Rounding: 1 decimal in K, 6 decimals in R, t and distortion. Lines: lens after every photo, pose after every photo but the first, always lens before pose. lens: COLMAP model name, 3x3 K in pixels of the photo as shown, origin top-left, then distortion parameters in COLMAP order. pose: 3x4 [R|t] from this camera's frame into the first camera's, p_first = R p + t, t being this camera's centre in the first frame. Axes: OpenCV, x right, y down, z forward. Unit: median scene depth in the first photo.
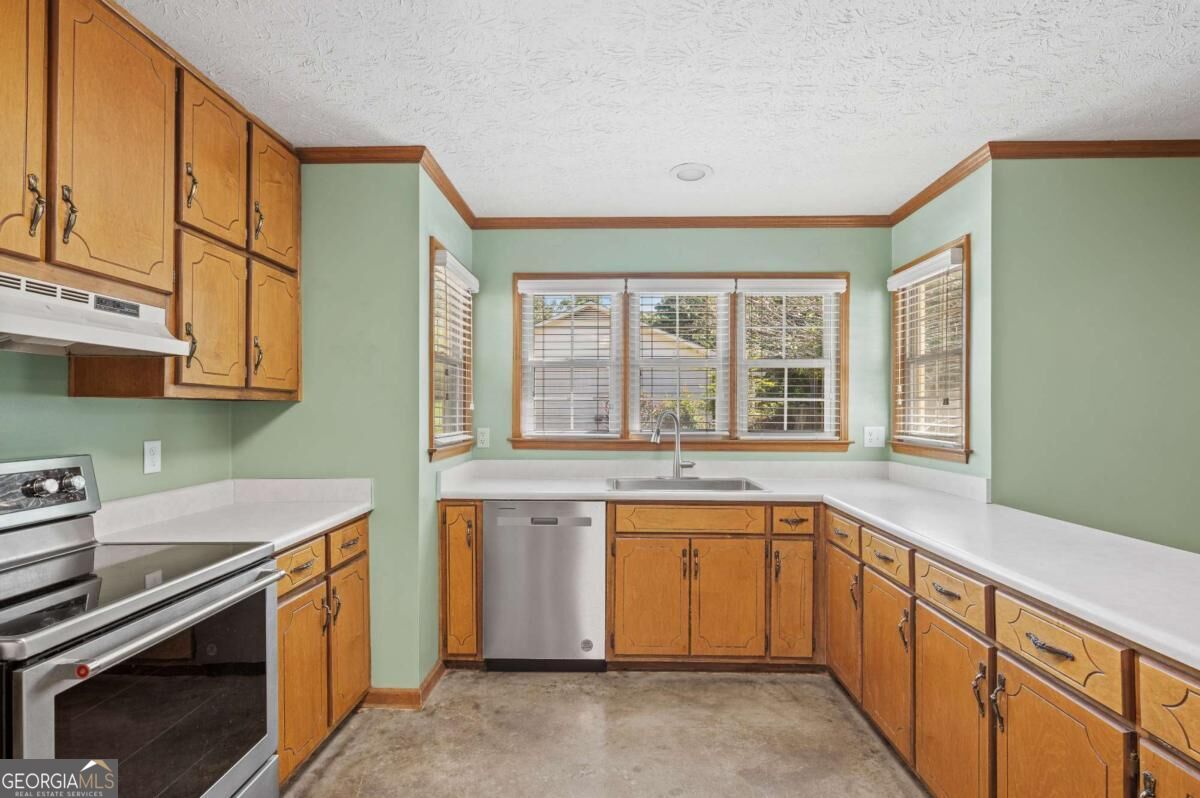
lens RADIAL K [[568.2, 0, 604.5], [0, 568.2, 410.4], [0, 0, 1]] dist [0.001610, 0.000378]
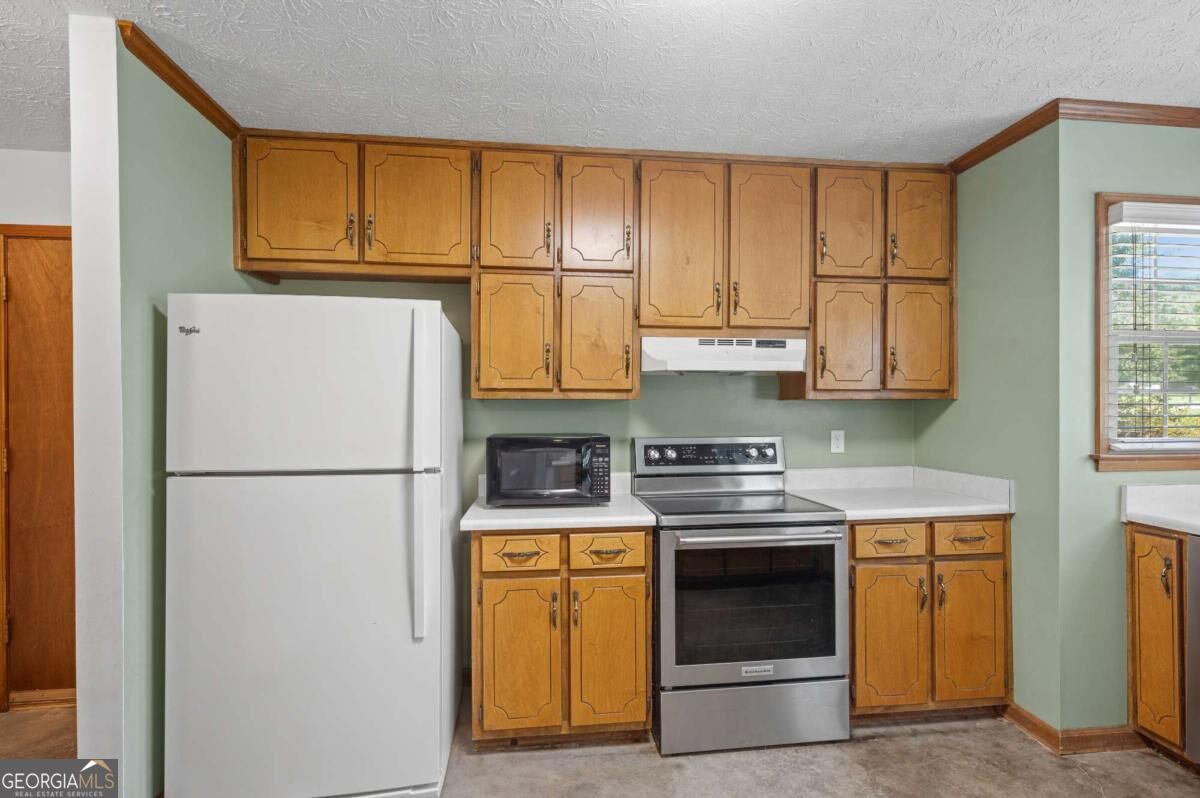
lens RADIAL K [[569.5, 0, 605.7], [0, 569.5, 408.9], [0, 0, 1]] dist [-0.000955, 0.000064]
pose [[0.137562, 0.000738, -0.990493, 0.430330], [0.002997, 0.999995, 0.001162, -0.001242], [0.990489, -0.003129, 0.137559, 0.203419]]
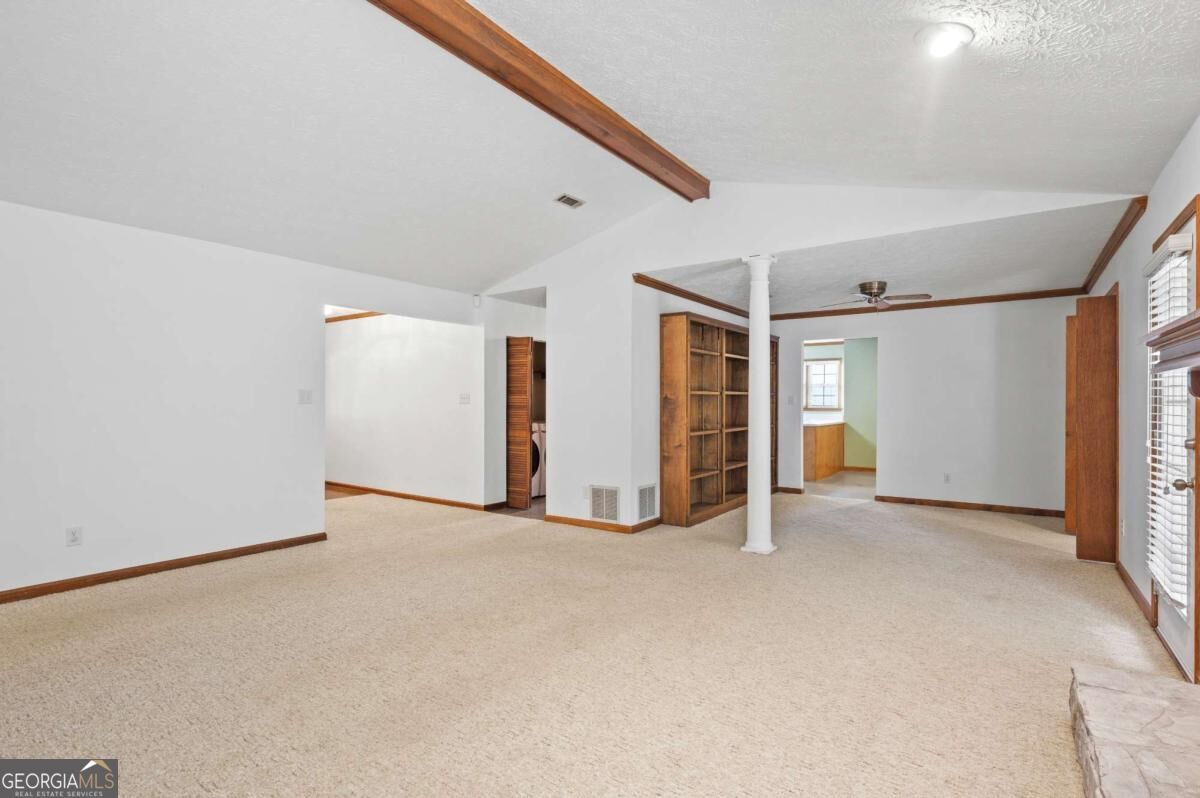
lens RADIAL K [[577.9, 0, 600.0], [0, 577.9, 399.0], [0, 0, 1]] dist [0.002672, 0.000419]
pose [[0.821728, 0.000546, -0.569880, 1.613278], [-0.000669, 1.000000, -0.000007, -0.000269], [0.569880, 0.000387, 0.821728, -3.517477]]
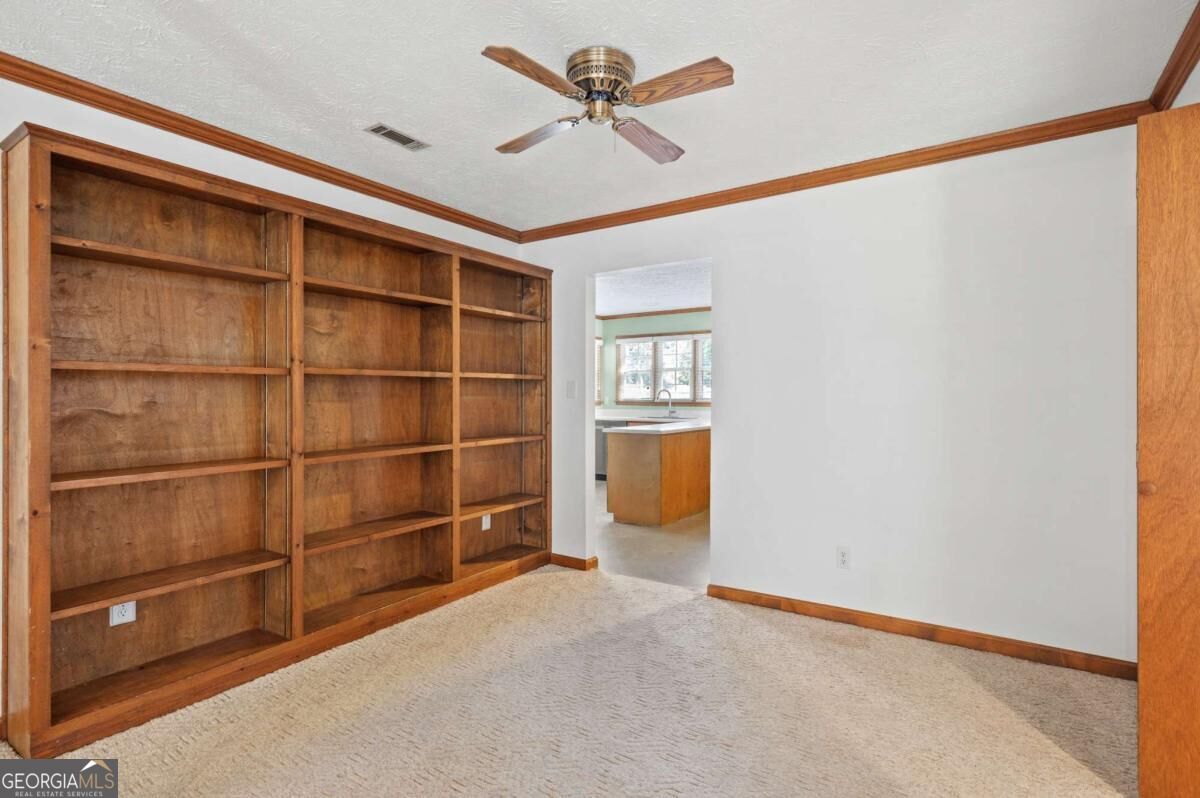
lens RADIAL K [[581.0, 0, 600.0], [0, 581.0, 399.0], [0, 0, 1]] dist [-0.001917, -0.000330]
pose [[0.836997, 0.003700, -0.547195, 1.649693], [0.003403, 0.999923, 0.011966, 0.012872], [0.547197, -0.011878, 0.836920, -1.678495]]
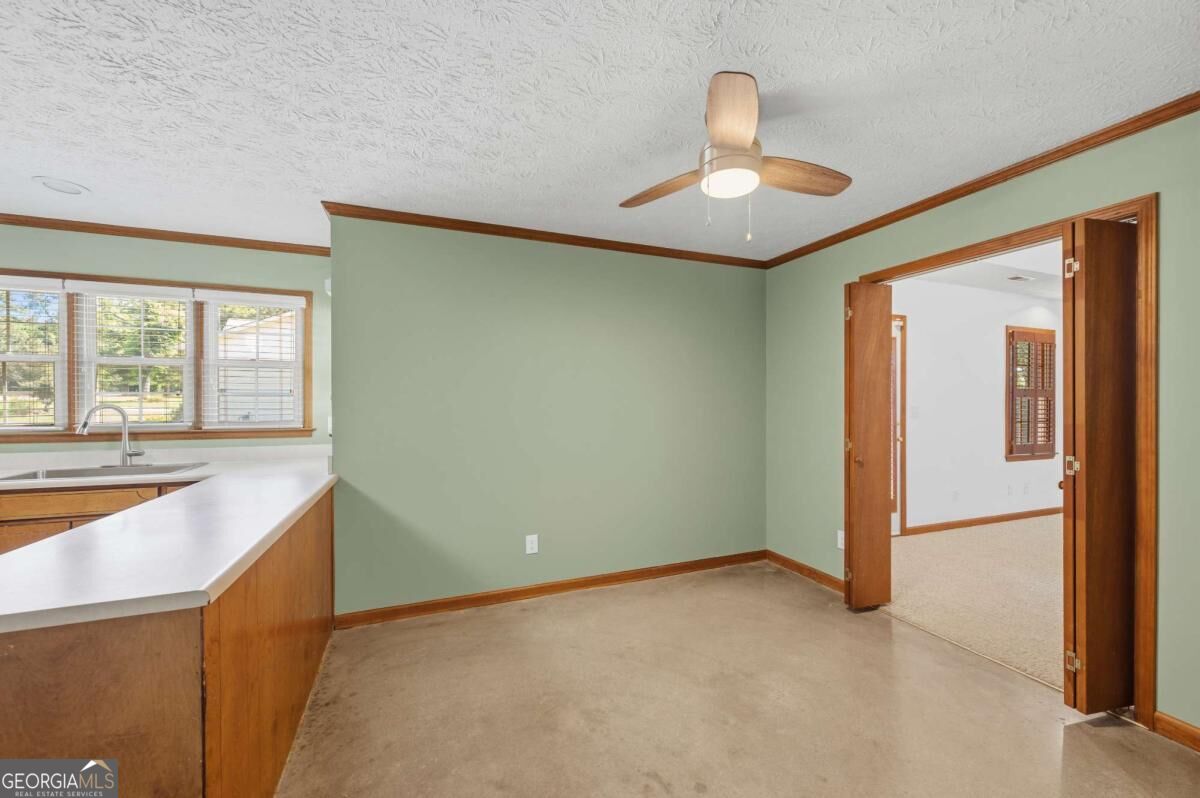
lens RADIAL K [[475.6, 0, 603.5], [0, 475.6, 405.7], [0, 0, 1]] dist [0.001340, -0.000103]
pose [[0.921246, -0.004813, 0.388951, 0.818166], [0.001198, 0.999954, 0.009537, -0.006063], [-0.388979, -0.008320, 0.921209, -0.270212]]
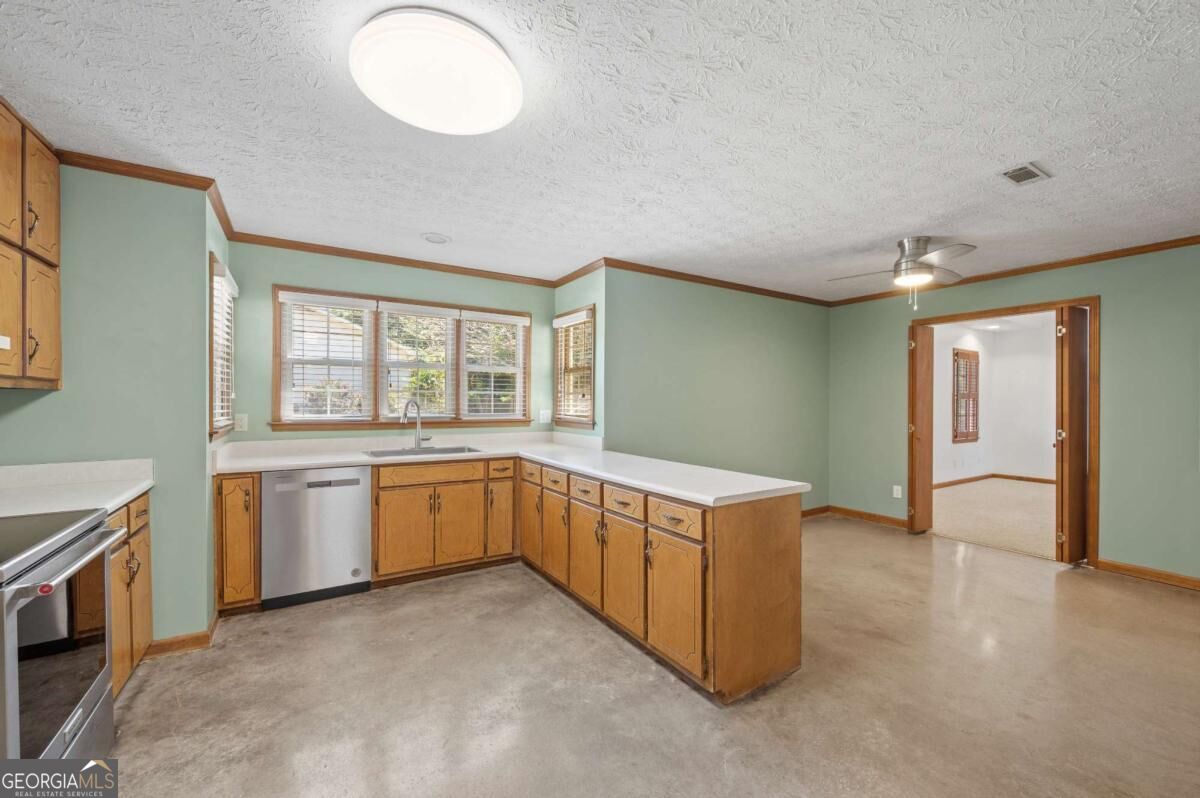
lens RADIAL K [[475.6, 0, 603.5], [0, 475.6, 405.7], [0, 0, 1]] dist [0.001340, -0.000103]
pose [[0.832400, -0.002524, 0.554169, -0.185299], [-0.004646, 0.999923, 0.011533, -0.001165], [-0.554156, -0.012175, 0.832324, -0.295461]]
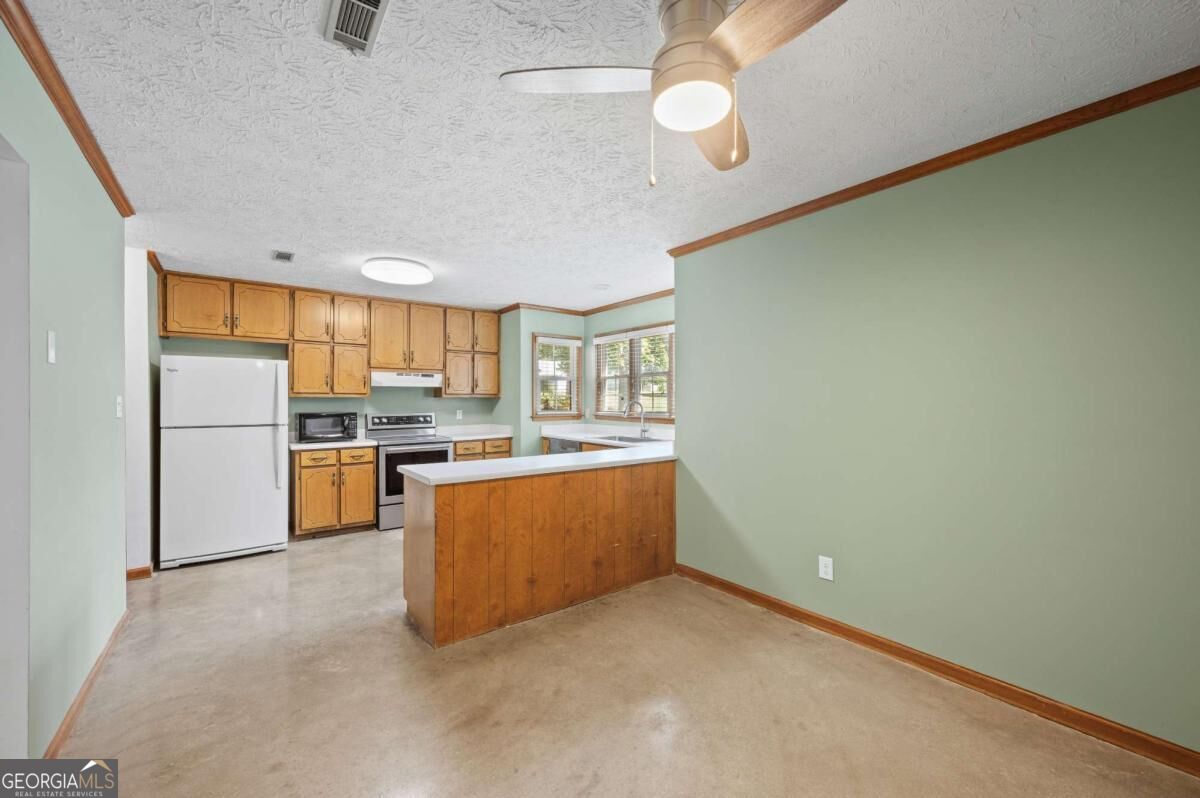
lens RADIAL K [[475.3, 0, 604.1], [0, 475.3, 399.8], [0, 0, 1]] dist [-0.000396, -0.000147]
pose [[0.623142, -0.001412, -0.782107, 1.663283], [0.002349, 0.999997, 0.000066, -0.004214], [0.782105, -0.001878, 0.623144, -0.084435]]
